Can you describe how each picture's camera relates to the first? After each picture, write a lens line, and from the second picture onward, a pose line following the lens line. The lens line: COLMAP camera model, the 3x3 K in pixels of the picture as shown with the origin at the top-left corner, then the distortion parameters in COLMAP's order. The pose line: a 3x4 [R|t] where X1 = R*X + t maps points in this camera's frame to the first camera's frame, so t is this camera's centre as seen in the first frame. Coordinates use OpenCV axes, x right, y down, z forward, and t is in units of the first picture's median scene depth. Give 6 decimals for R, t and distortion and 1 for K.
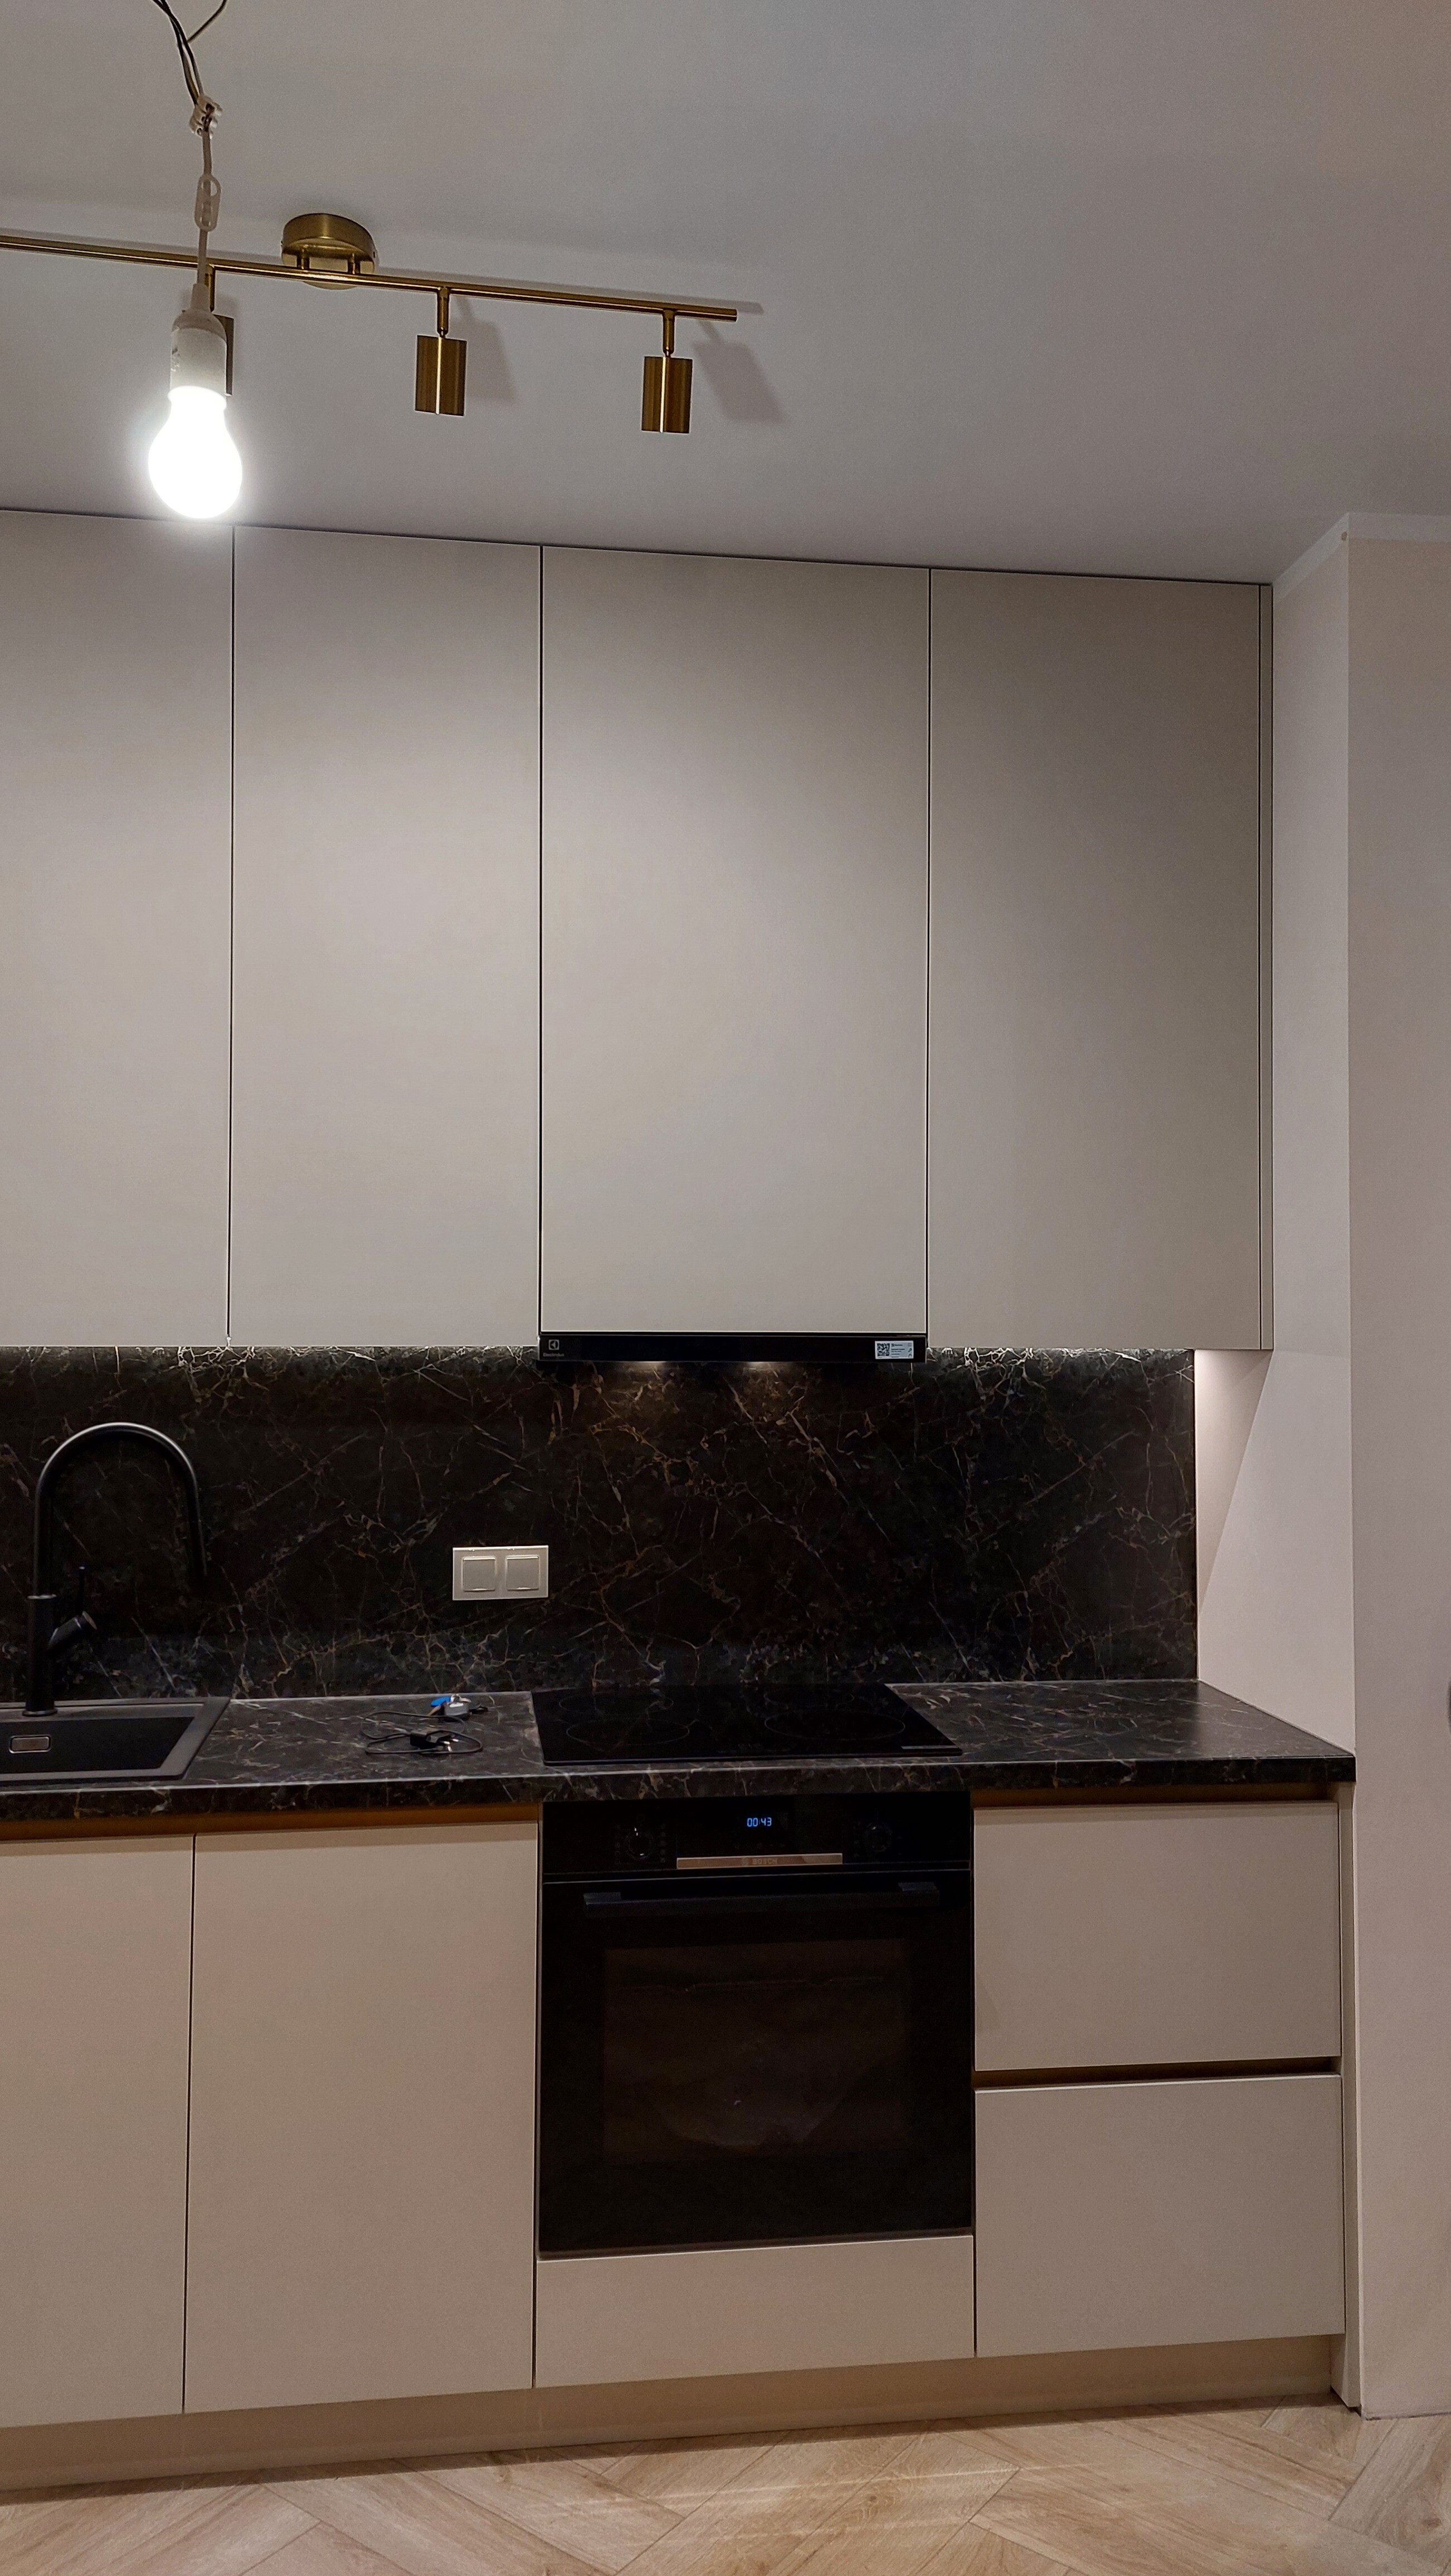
lens RADIAL K [[1879.3, 0, 699.1], [0, 1879.3, 1266.4], [0, 0, 1]] dist [0.063937, -0.059437]
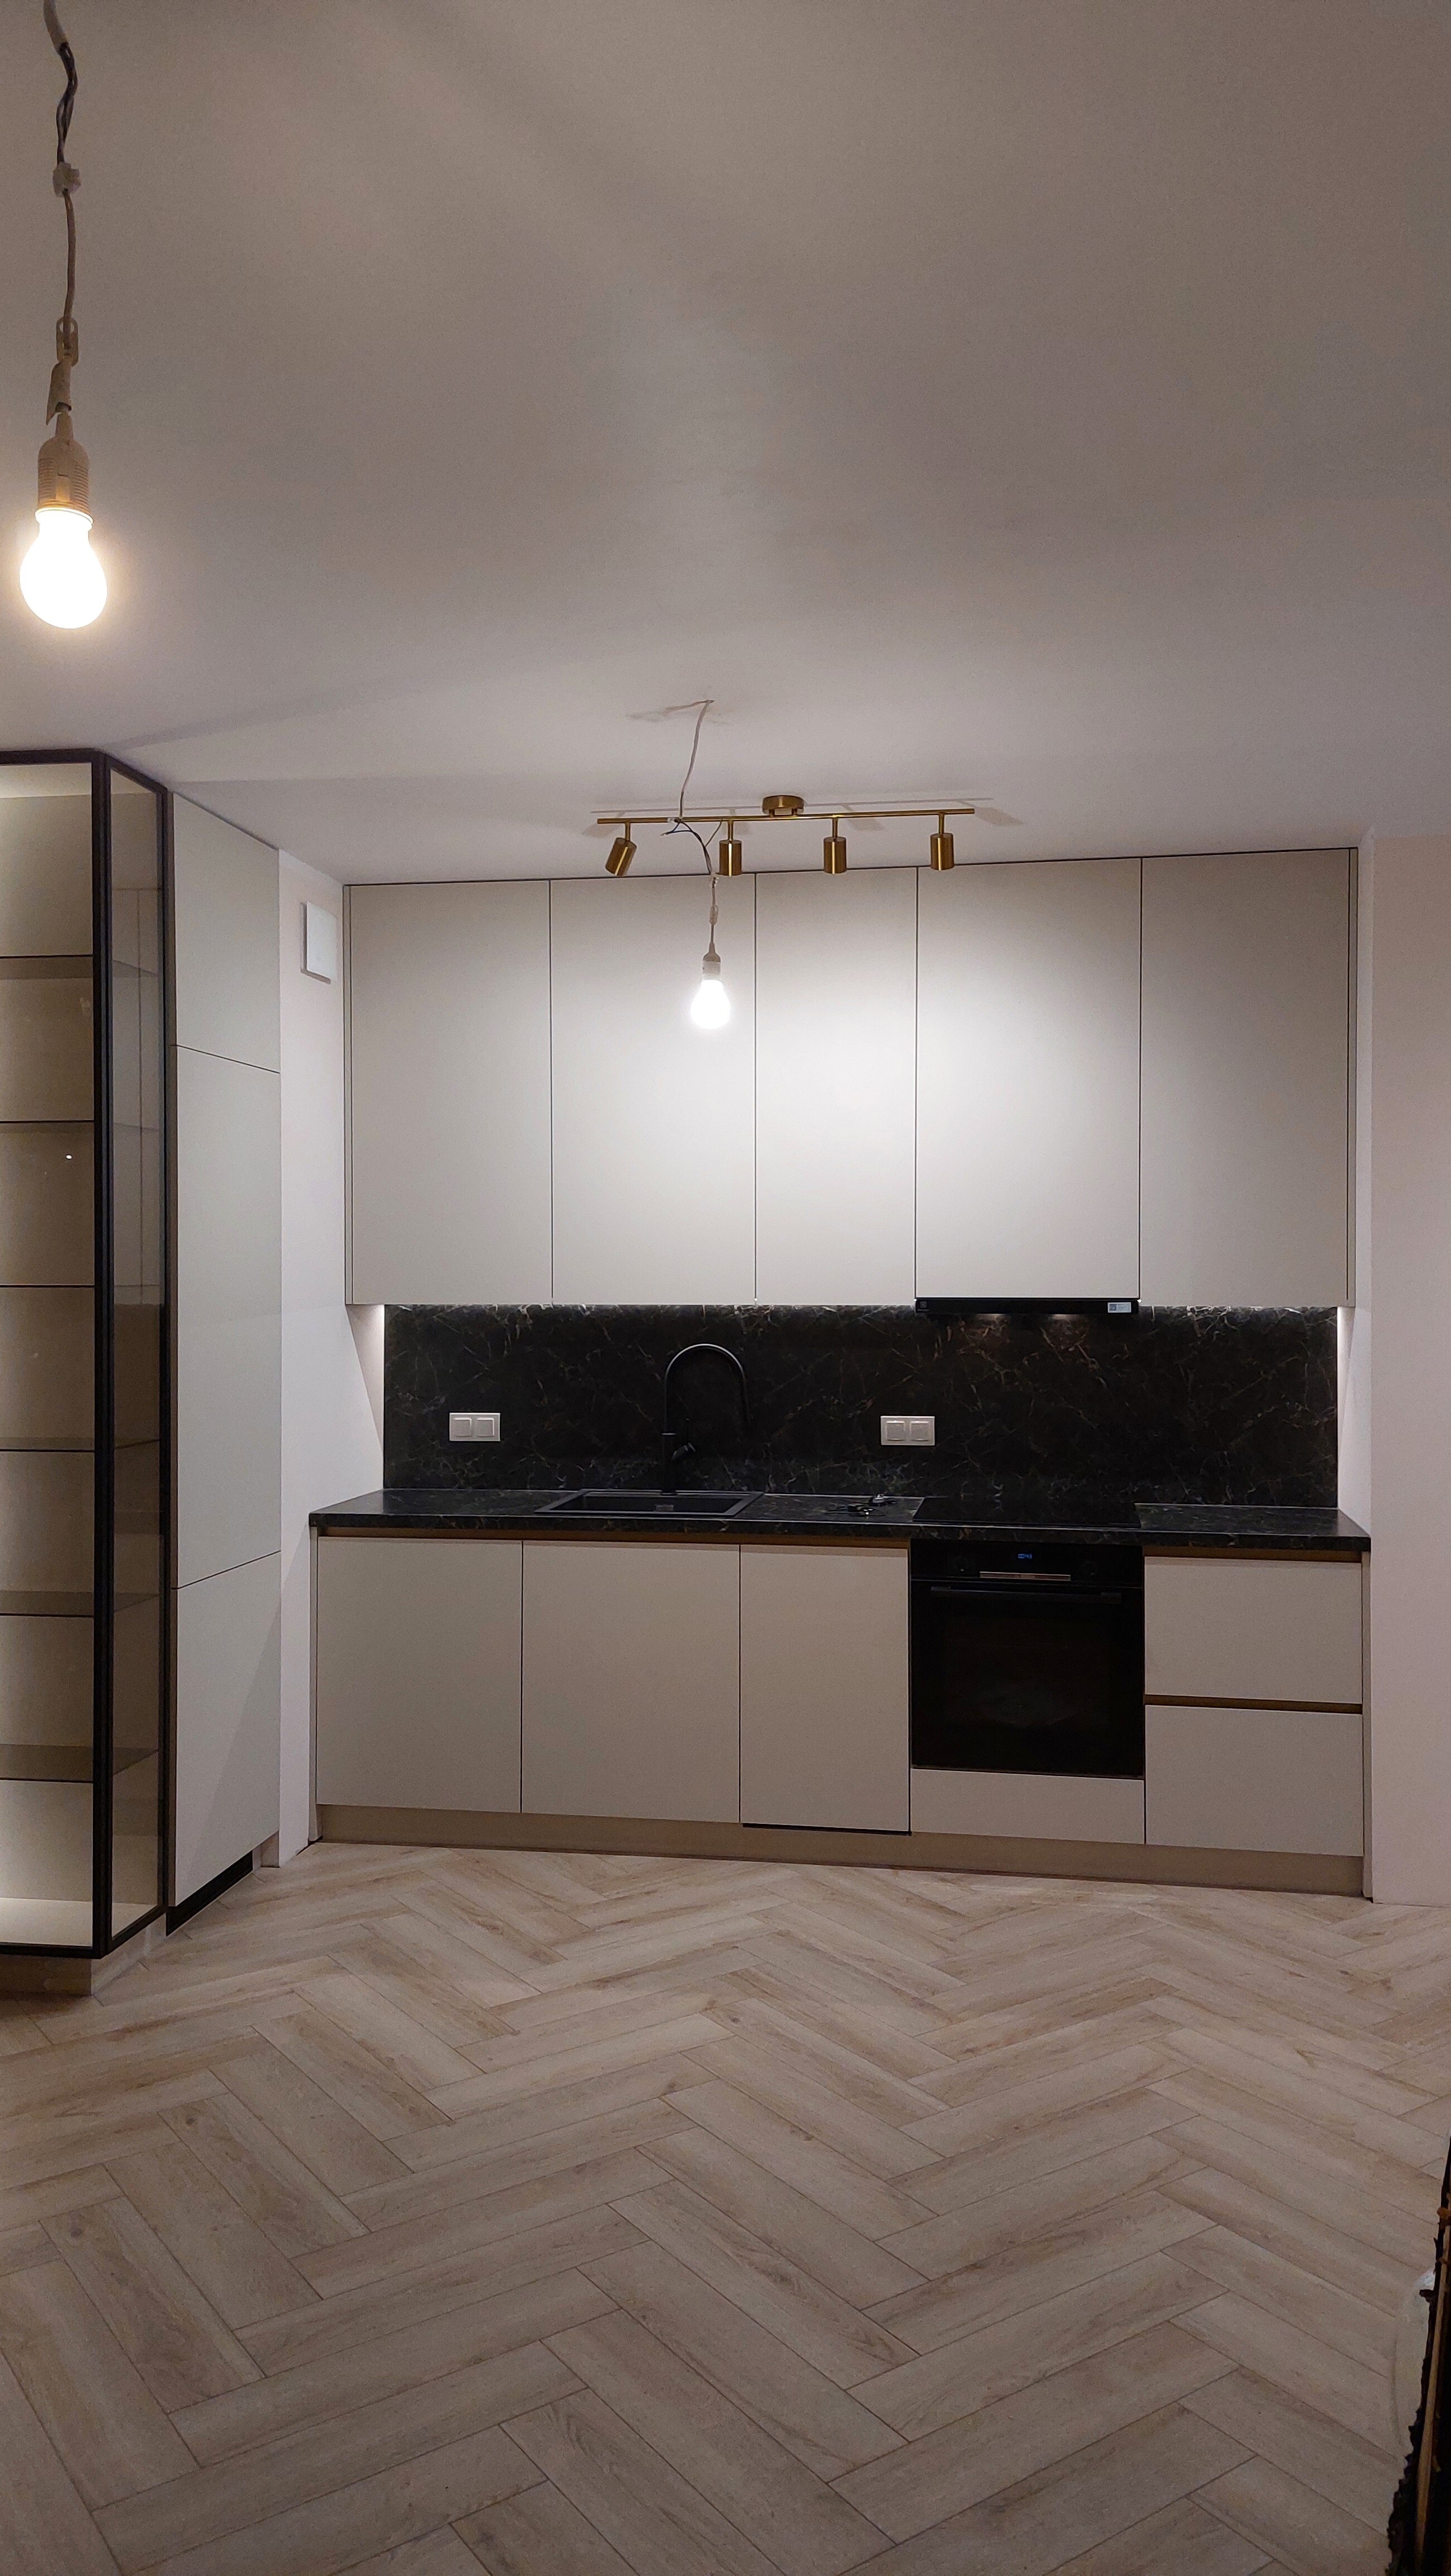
lens RADIAL K [[1879.3, 0, 750.4], [0, 1879.3, 1276.3], [0, 0, 1]] dist [0.063937, -0.059437]
pose [[0.958804, -0.003533, -0.284047, 0.298818], [0.013600, 0.999347, 0.033475, -0.052513], [0.283743, -0.035959, 0.958226, -0.860774]]
